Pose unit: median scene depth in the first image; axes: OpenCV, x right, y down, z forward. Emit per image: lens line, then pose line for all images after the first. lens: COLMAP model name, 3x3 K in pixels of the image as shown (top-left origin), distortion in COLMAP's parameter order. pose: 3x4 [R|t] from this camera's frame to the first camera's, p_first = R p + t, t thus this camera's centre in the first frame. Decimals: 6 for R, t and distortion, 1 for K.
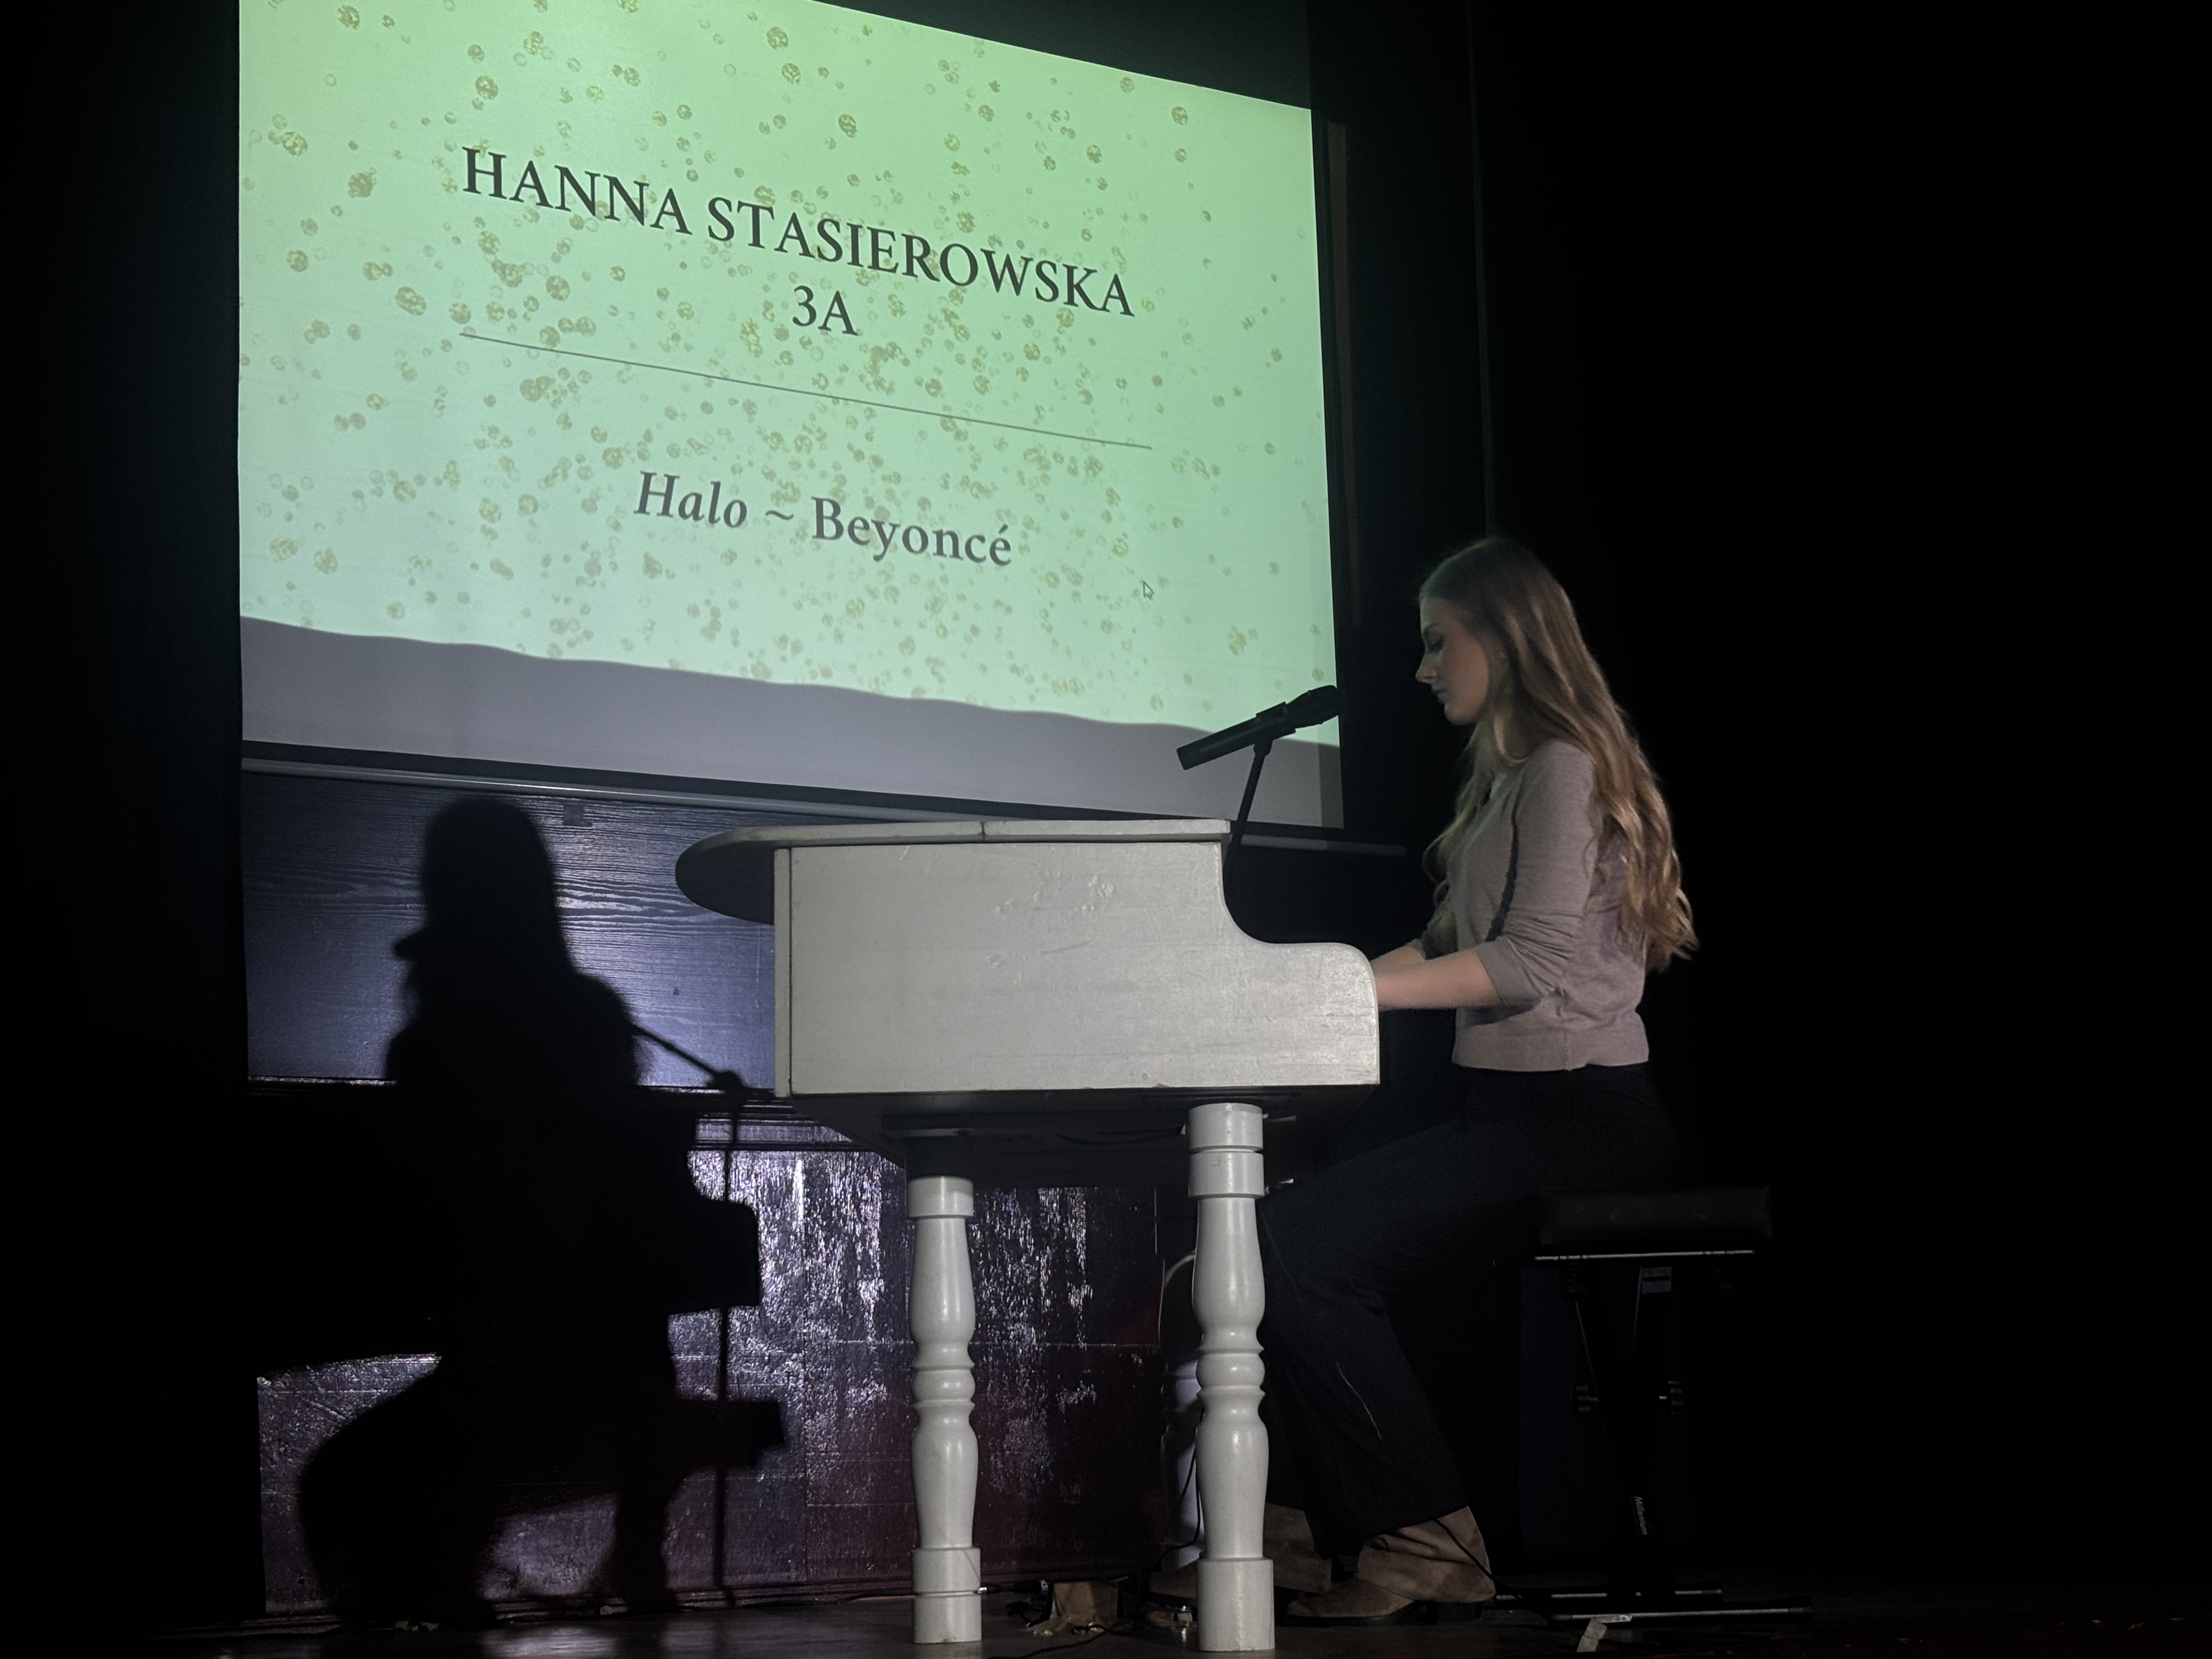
lens RADIAL K [[3448.9, 0, 1143.5], [0, 3448.9, 840.6], [0, 0, 1]] dist [0.265636, -1.086416]
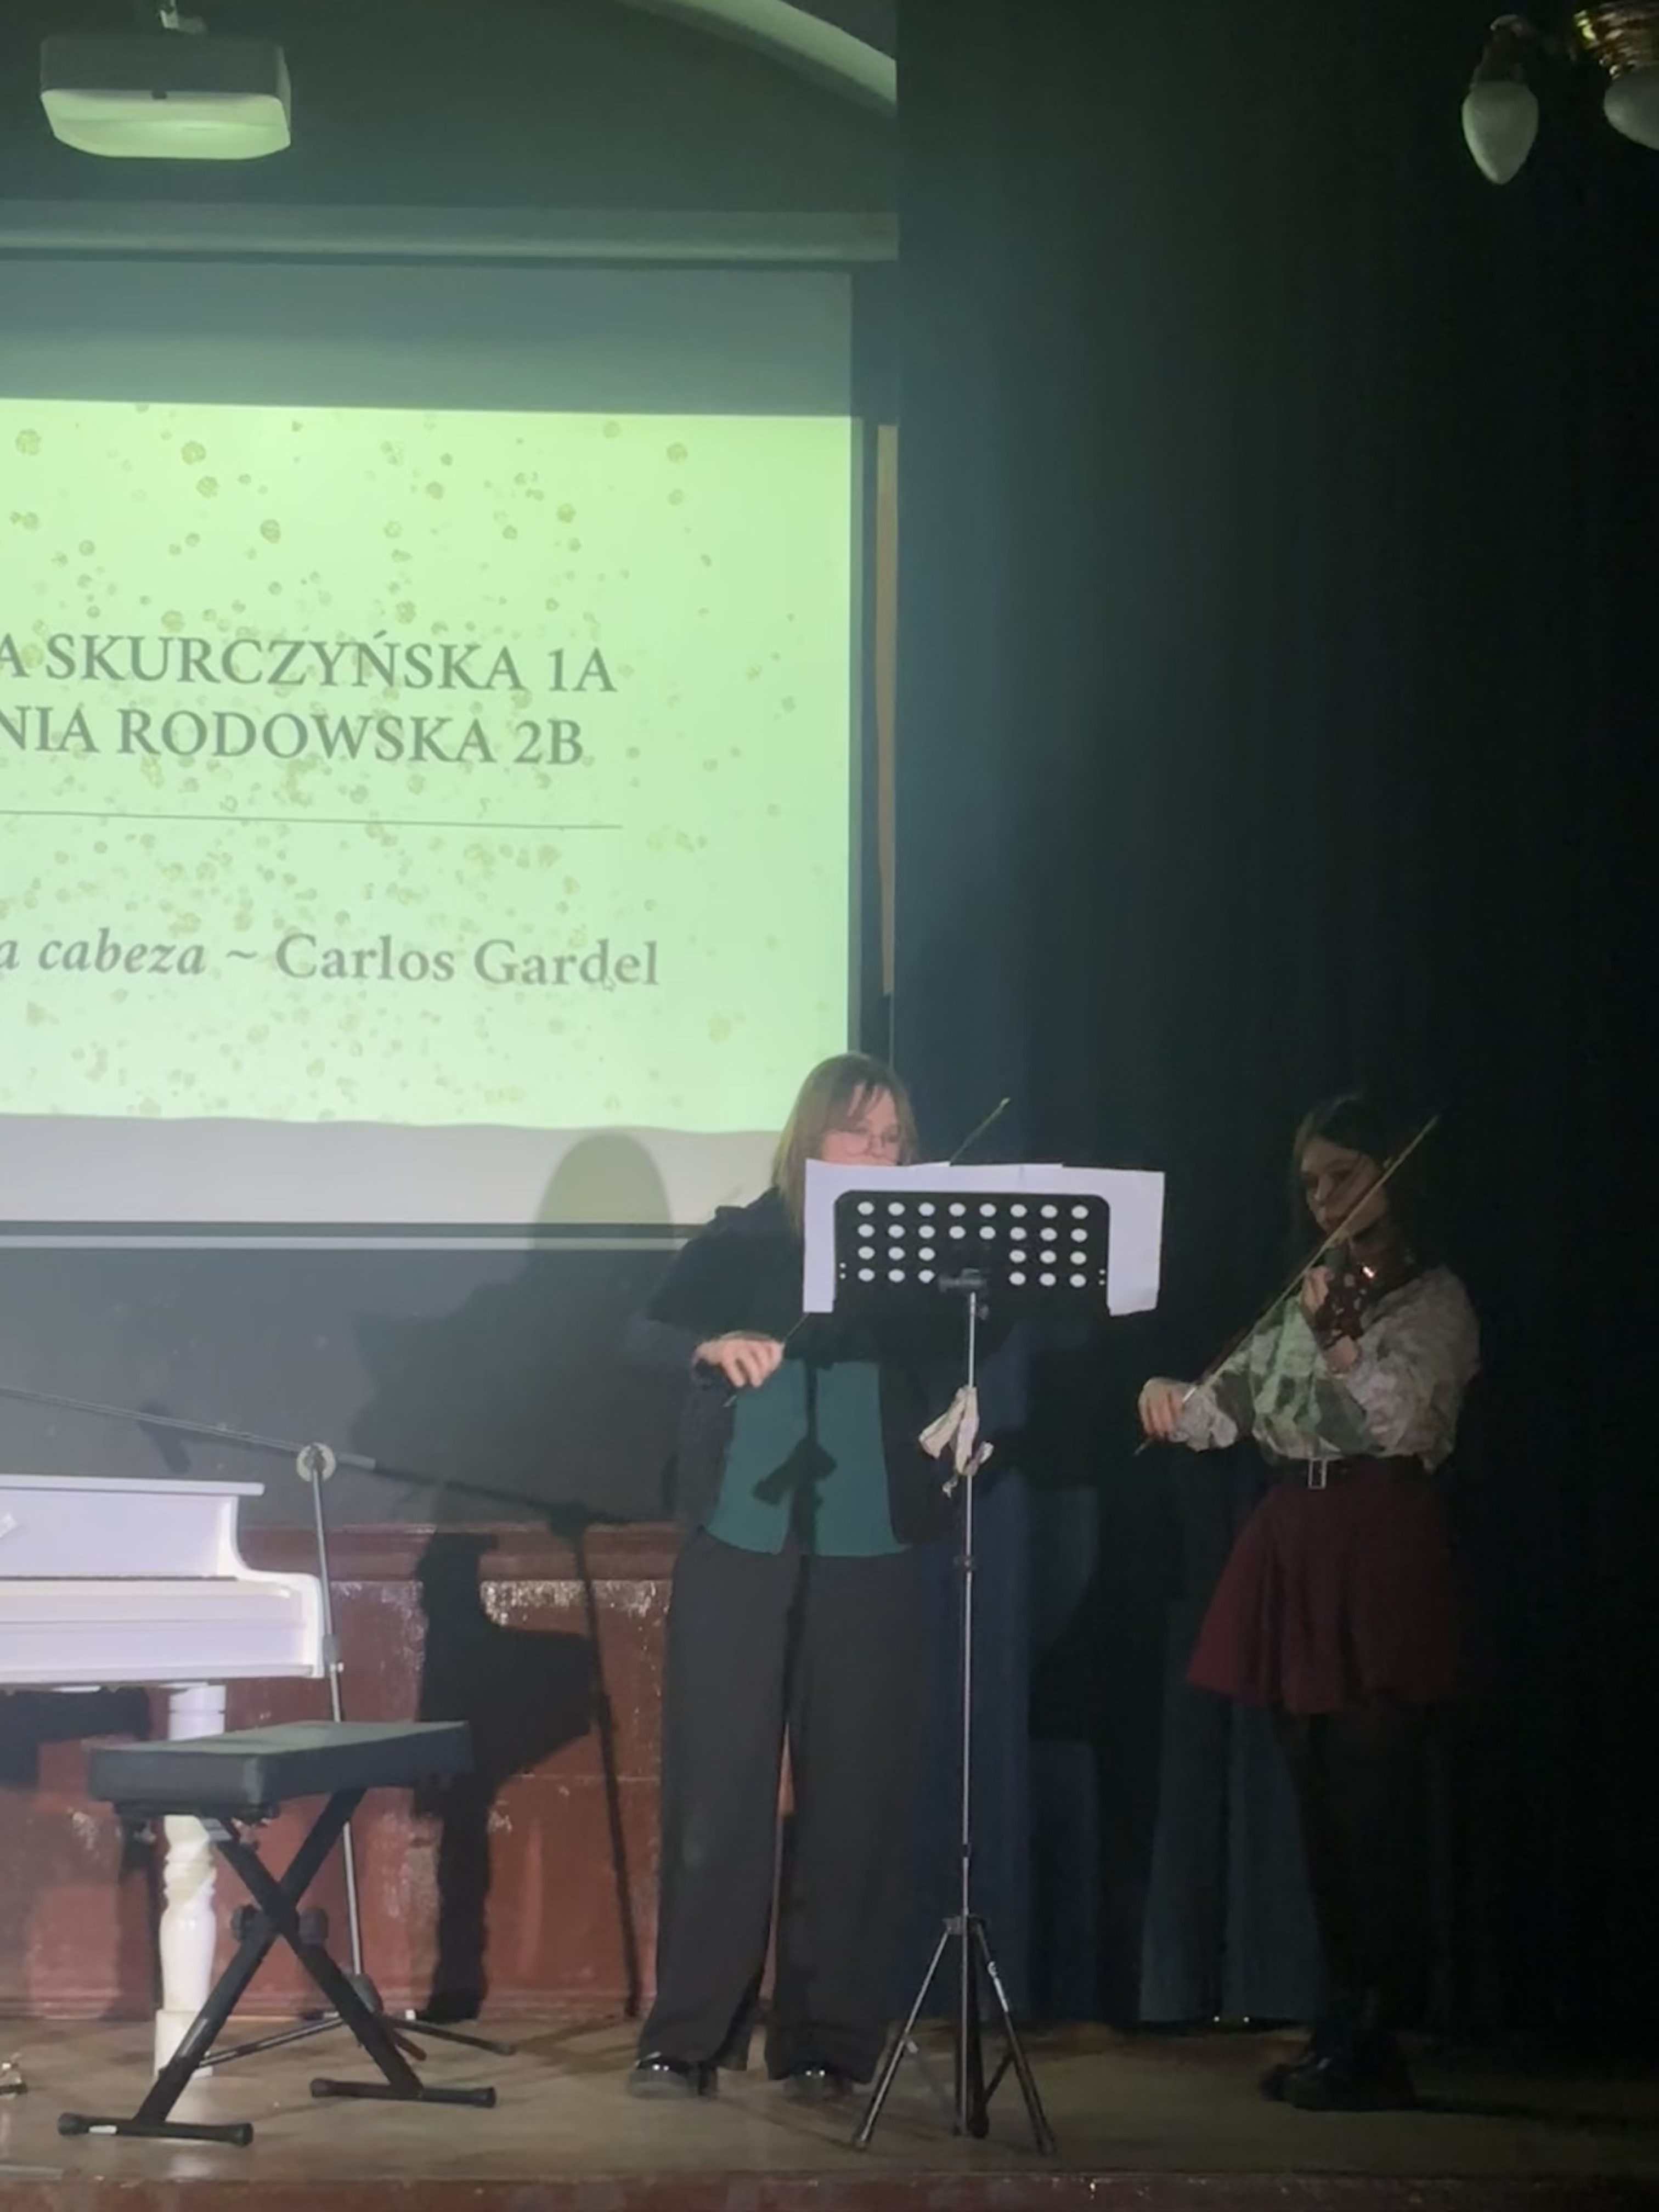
lens RADIAL K [[5594.8, 0, 875.7], [0, 5594.8, 1106.7], [0, 0, 1]] dist [0.411304, -3.145402]
pose [[0.869977, -0.000371, -0.493092, 0.867681], [0.052598, 0.994364, 0.092053, -0.185681], [0.490279, -0.106020, 0.865093, -0.314984]]
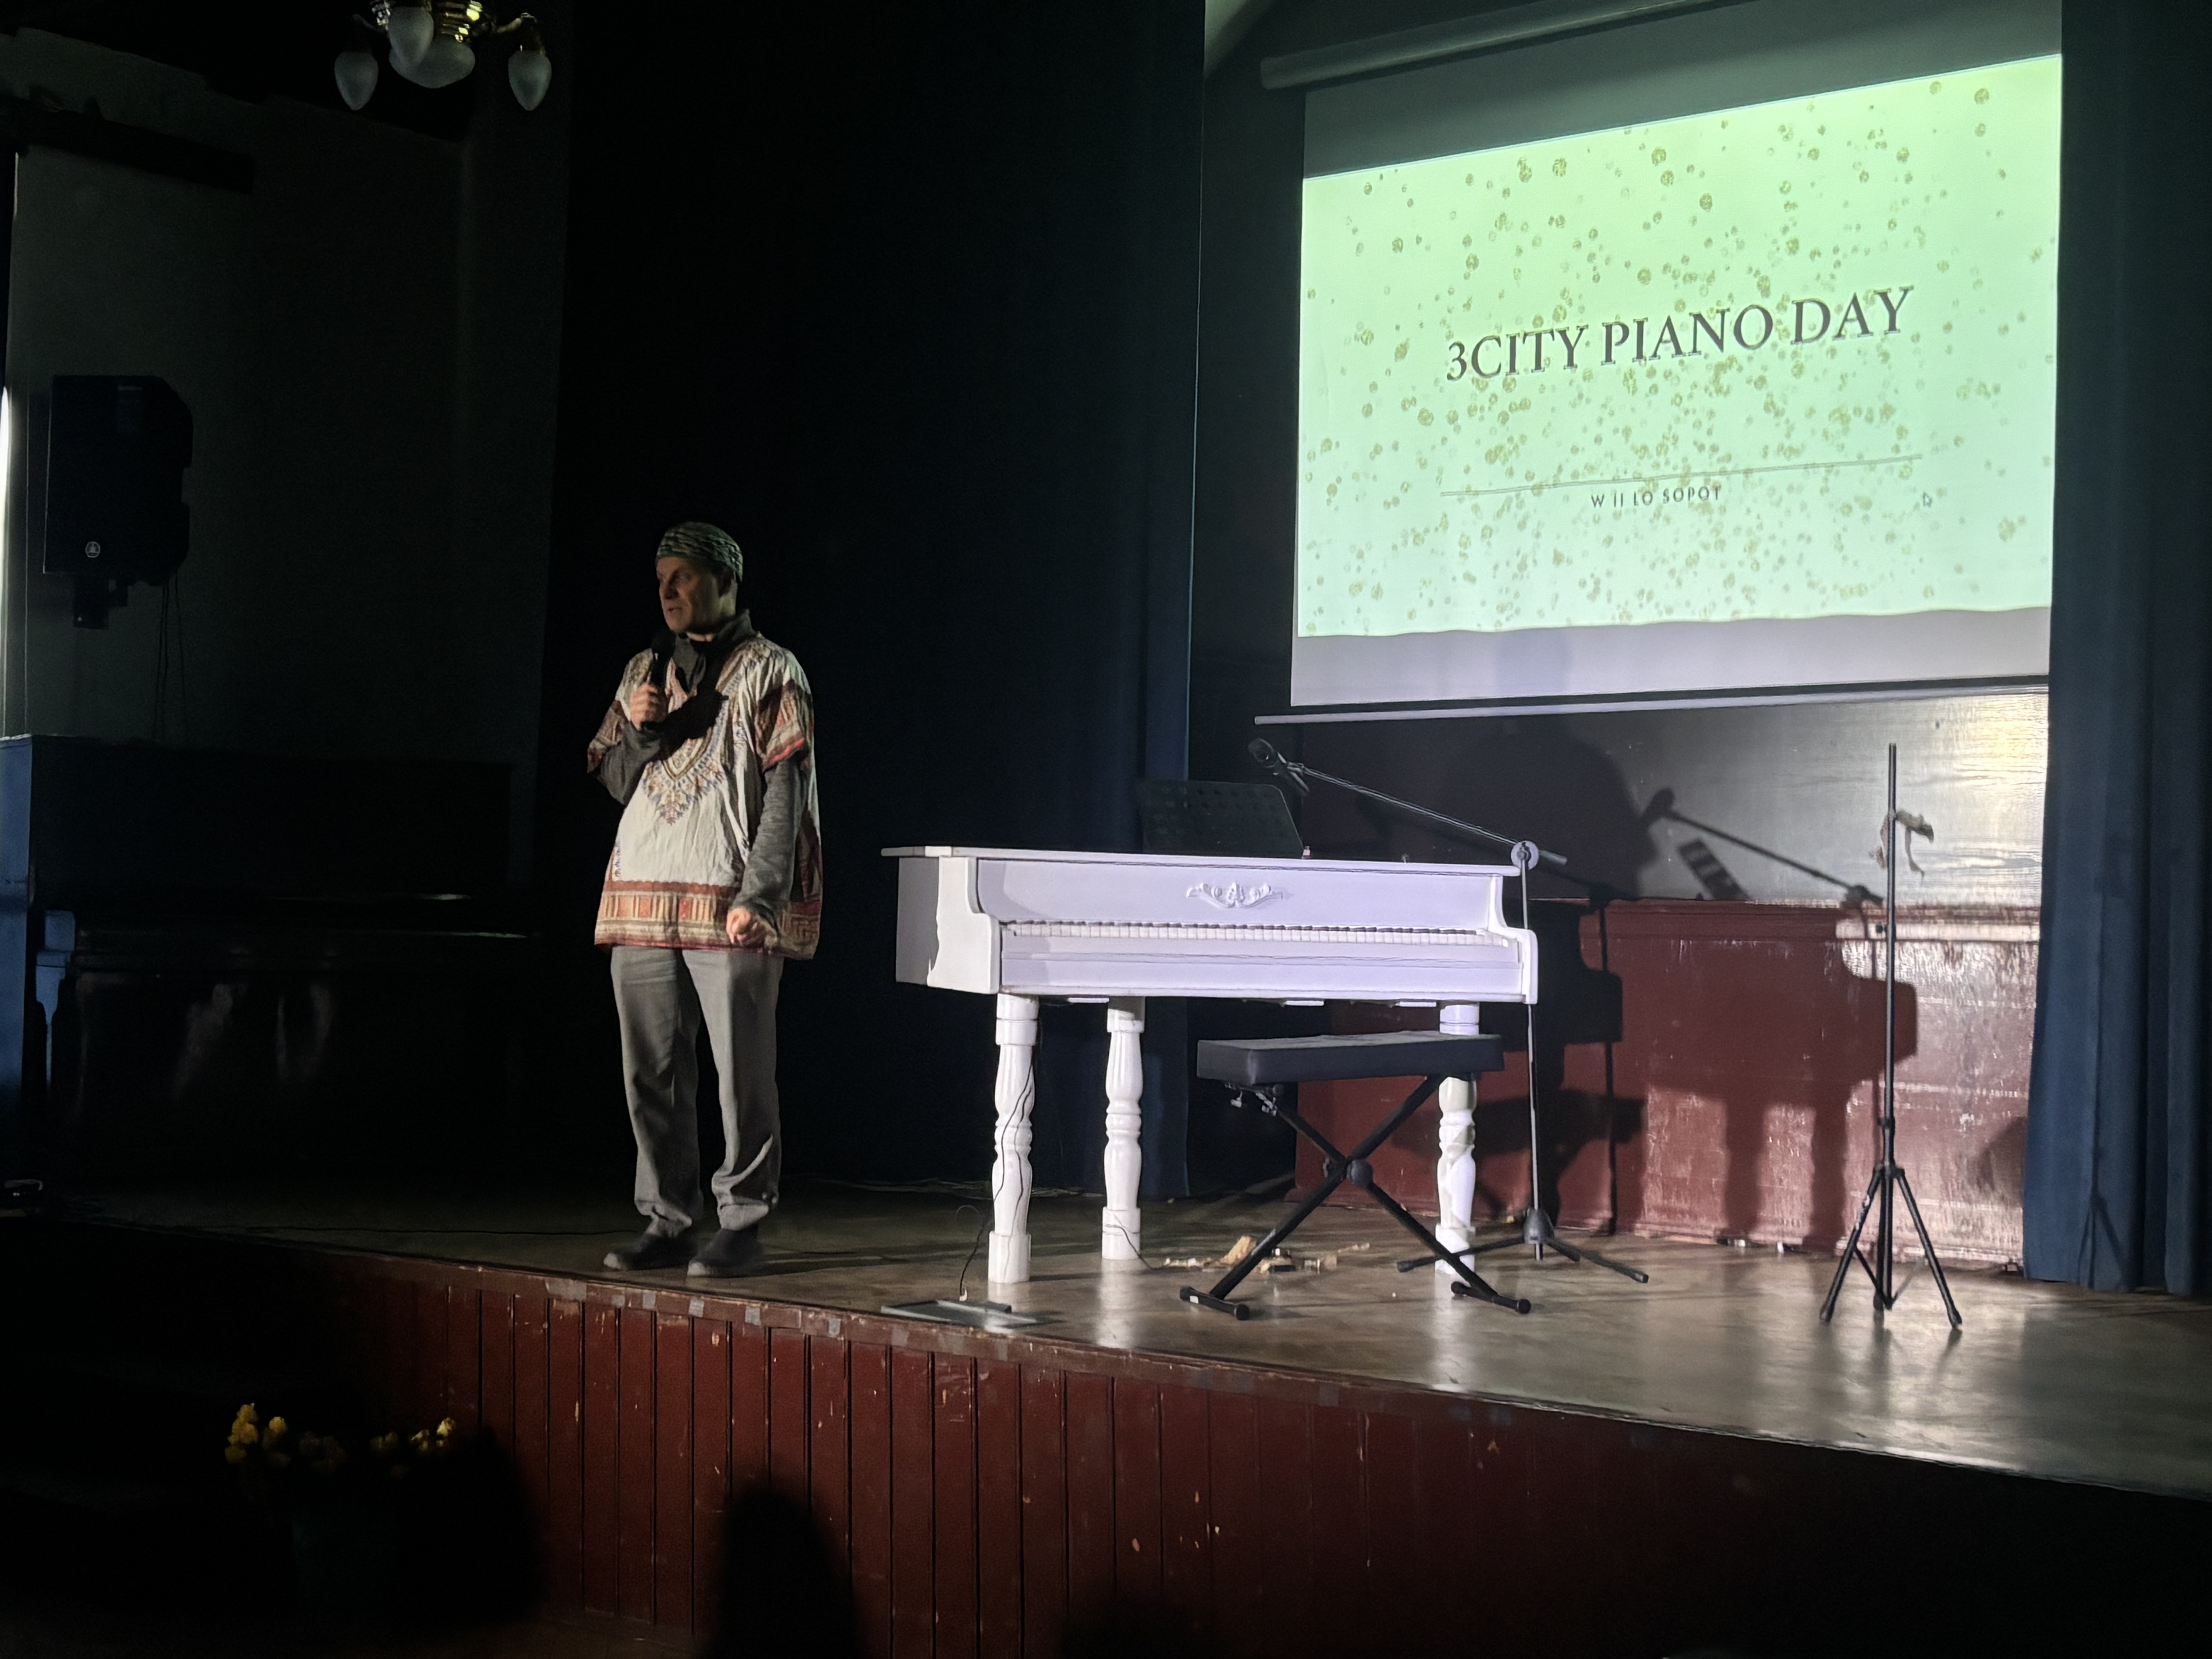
lens RADIAL K [[3118.2, 0, 1106.0], [0, 3118.2, 829.5], [0, 0, 1]] dist [0.287009, -1.156784]
pose [[0.321006, 0.009121, -0.947033, 1.060209], [0.137395, 0.988927, 0.056095, -0.063425], [0.937058, -0.148125, 0.316198, 0.349178]]
